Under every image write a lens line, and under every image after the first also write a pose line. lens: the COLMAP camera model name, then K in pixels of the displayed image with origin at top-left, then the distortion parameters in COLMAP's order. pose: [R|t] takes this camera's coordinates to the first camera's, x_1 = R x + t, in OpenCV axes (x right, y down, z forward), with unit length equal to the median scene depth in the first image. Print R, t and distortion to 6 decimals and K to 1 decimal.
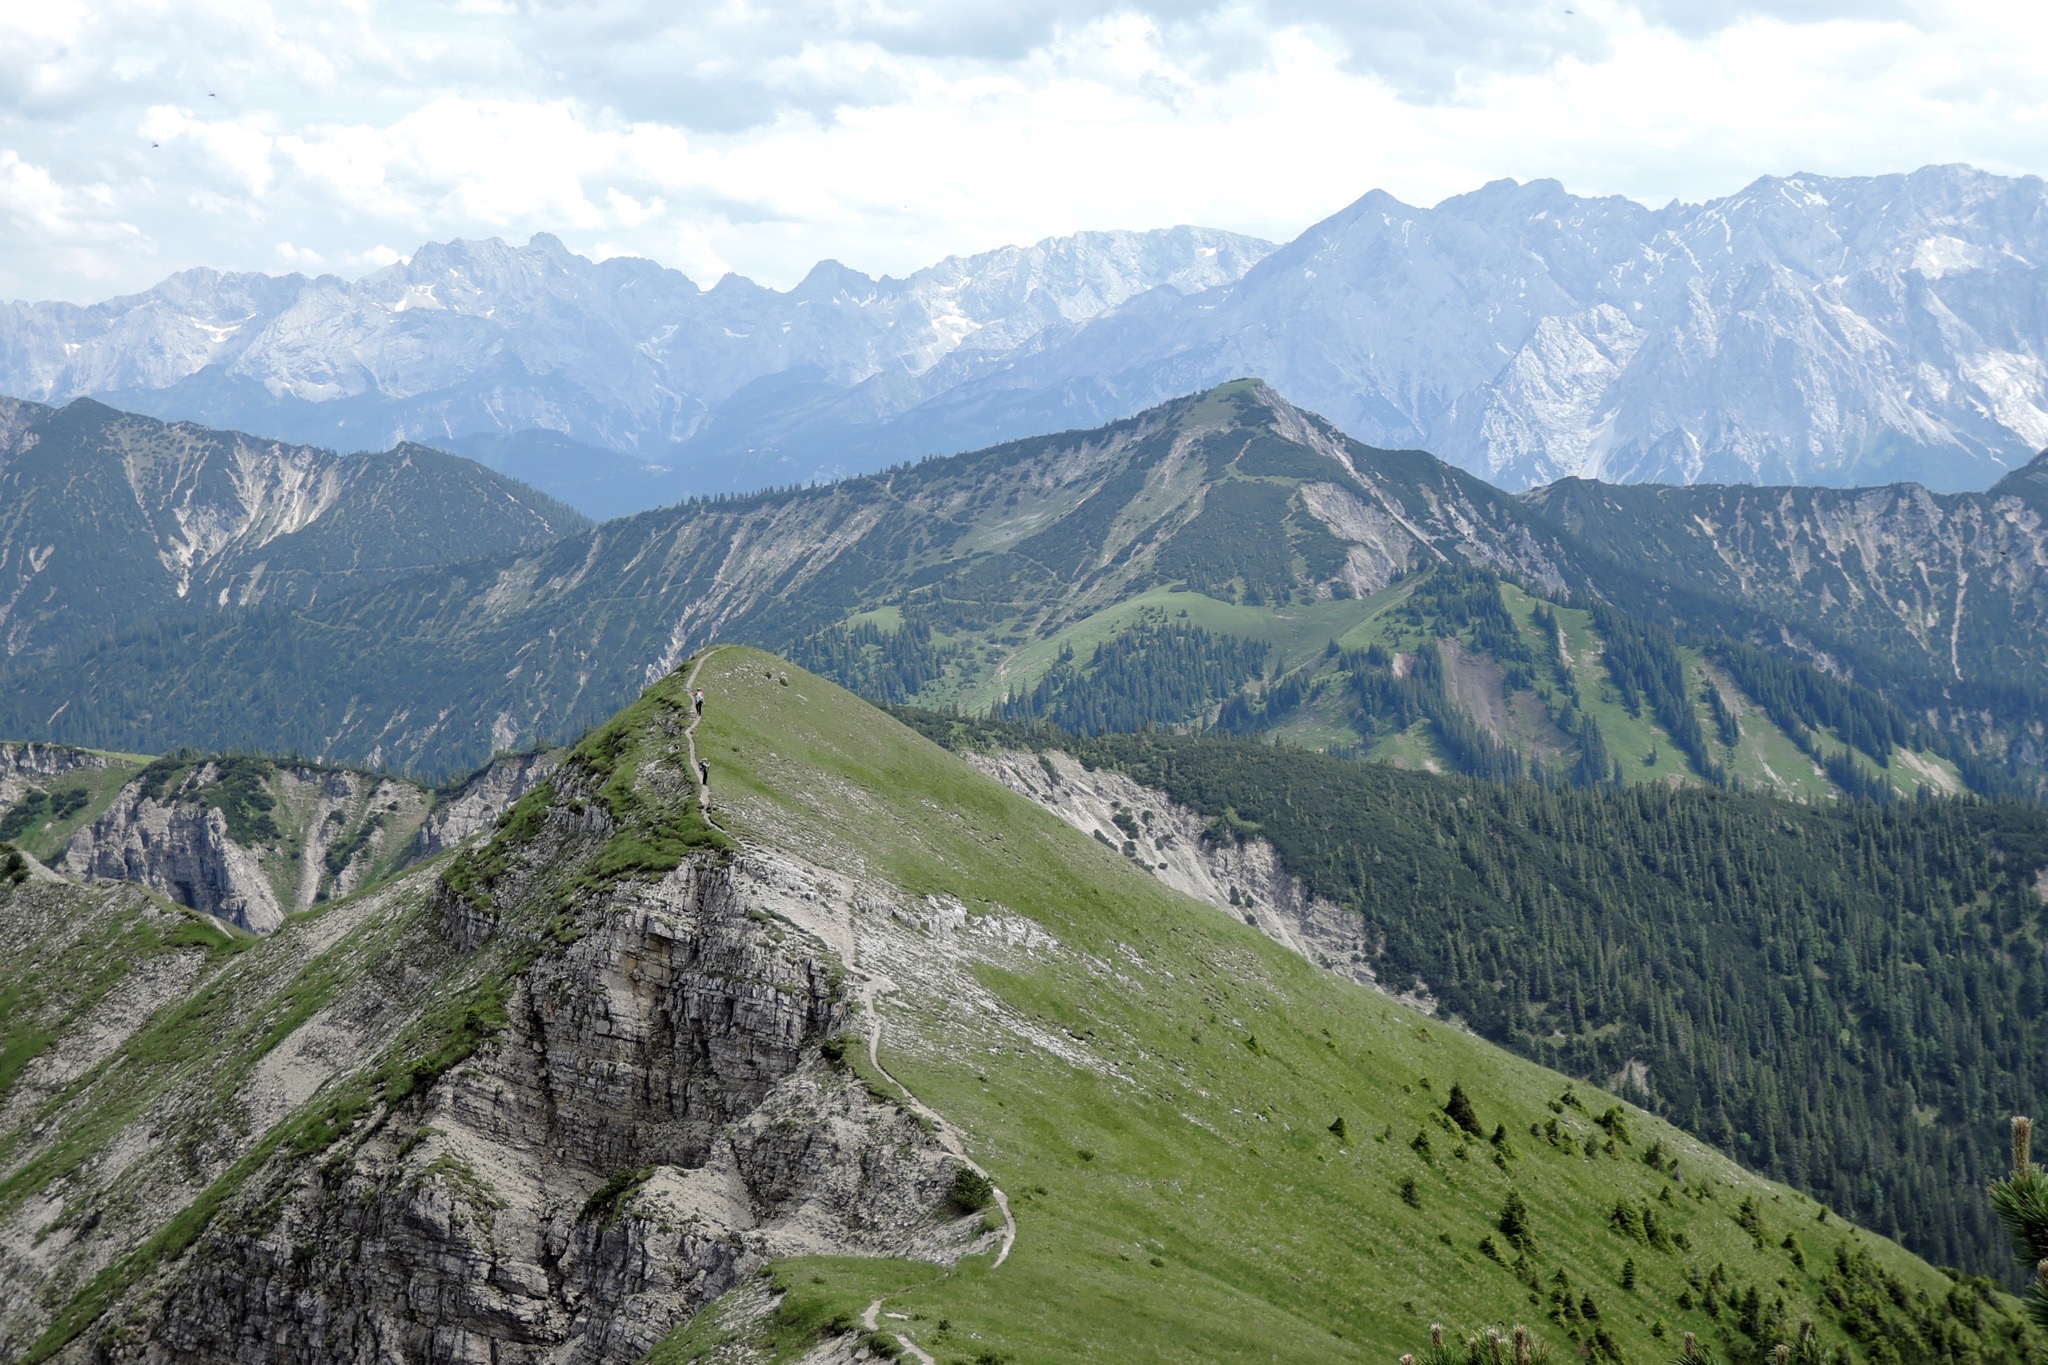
lens RADIAL K [[3233.9, 0, 1024.4], [0, 3233.9, 682.4], [0, 0, 1]] dist [-0.077305, 0.000000]
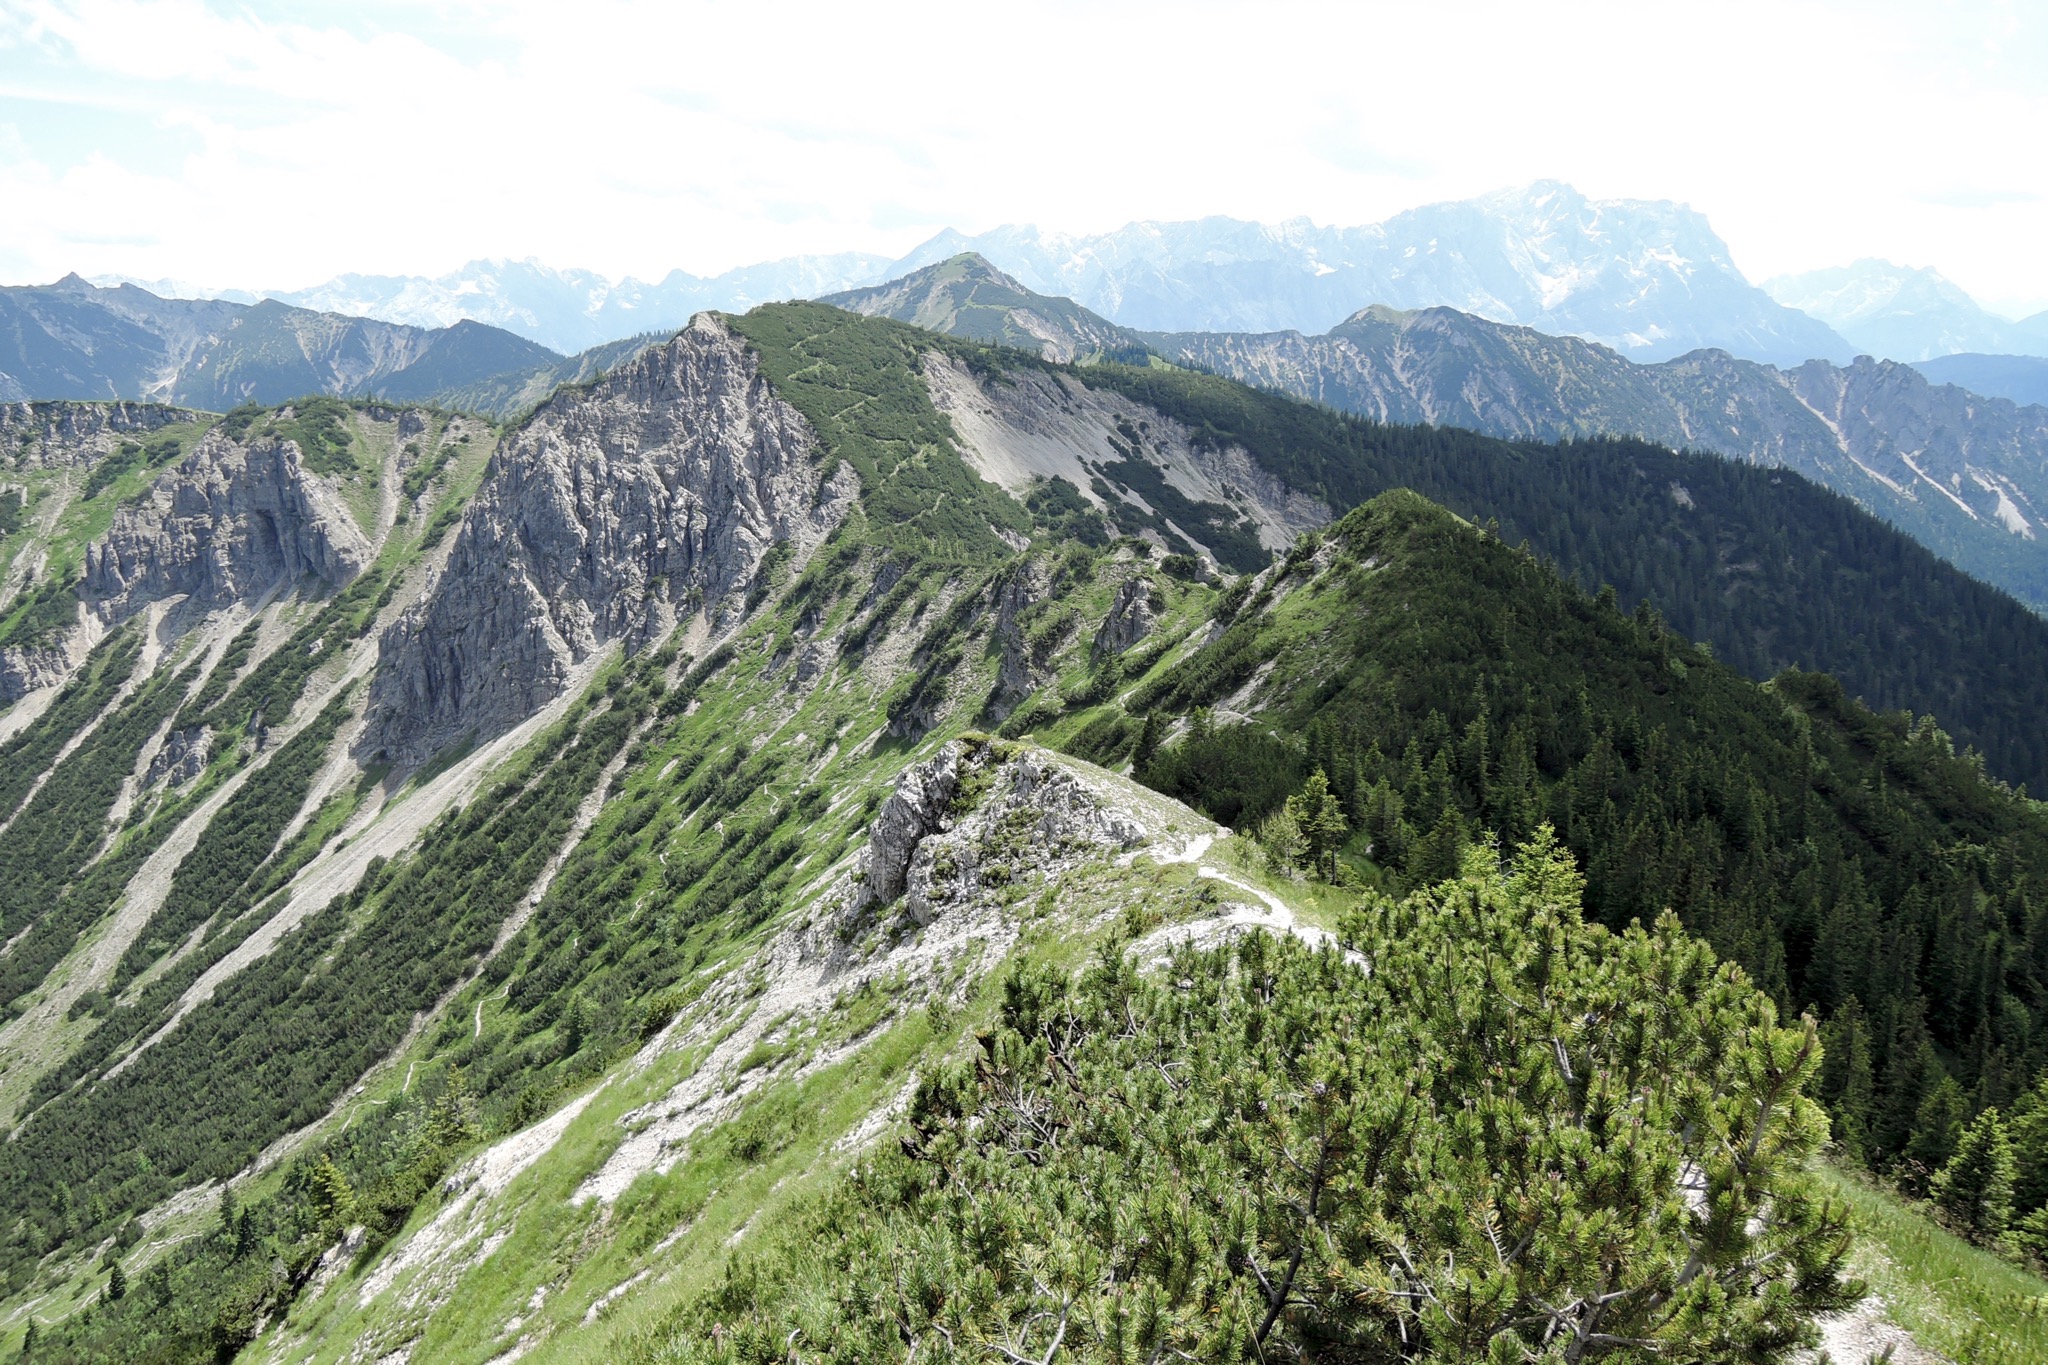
lens RADIAL K [[1431.7, 0, 1022.2], [0, 1431.7, 683.6], [0, 0, 1]] dist [-0.028714, 0.001102]
pose [[0.984729, -0.049057, 0.167039, -0.092696], [0.025081, 0.989445, 0.142724, 0.056537], [-0.172278, -0.136355, 0.975565, 0.476313]]
